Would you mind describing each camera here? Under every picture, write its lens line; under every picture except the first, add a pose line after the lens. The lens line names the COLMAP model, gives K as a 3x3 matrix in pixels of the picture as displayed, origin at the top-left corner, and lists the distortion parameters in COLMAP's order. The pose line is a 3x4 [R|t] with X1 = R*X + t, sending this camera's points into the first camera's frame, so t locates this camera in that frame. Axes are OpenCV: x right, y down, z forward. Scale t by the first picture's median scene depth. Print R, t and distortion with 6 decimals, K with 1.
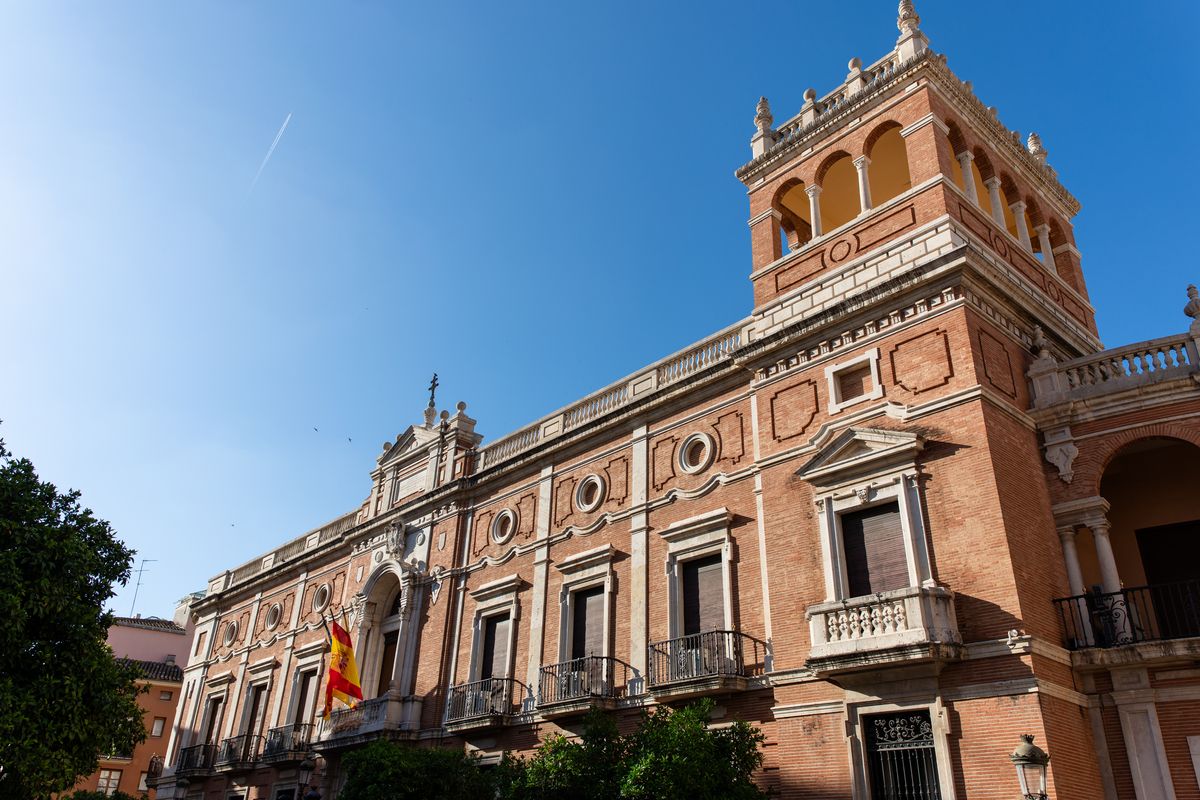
lens RADIAL K [[884.4, 0, 600.0], [0, 884.4, 400.0], [0, 0, 1]] dist [0.255662, -0.350291]
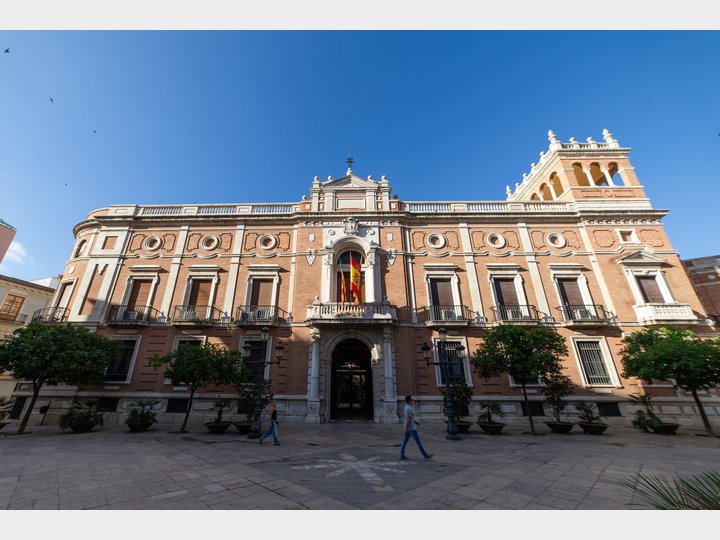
lens RADIAL K [[262.2, 0, 346.2], [0, 262.2, 291.8], [0, 0, 1]] dist [-0.013364, 0.000003]
pose [[0.691383, 0.223115, 0.687175, -0.250762], [-0.319900, 0.947344, 0.014272, 0.120126], [-0.647806, -0.229695, 0.726352, 0.248144]]
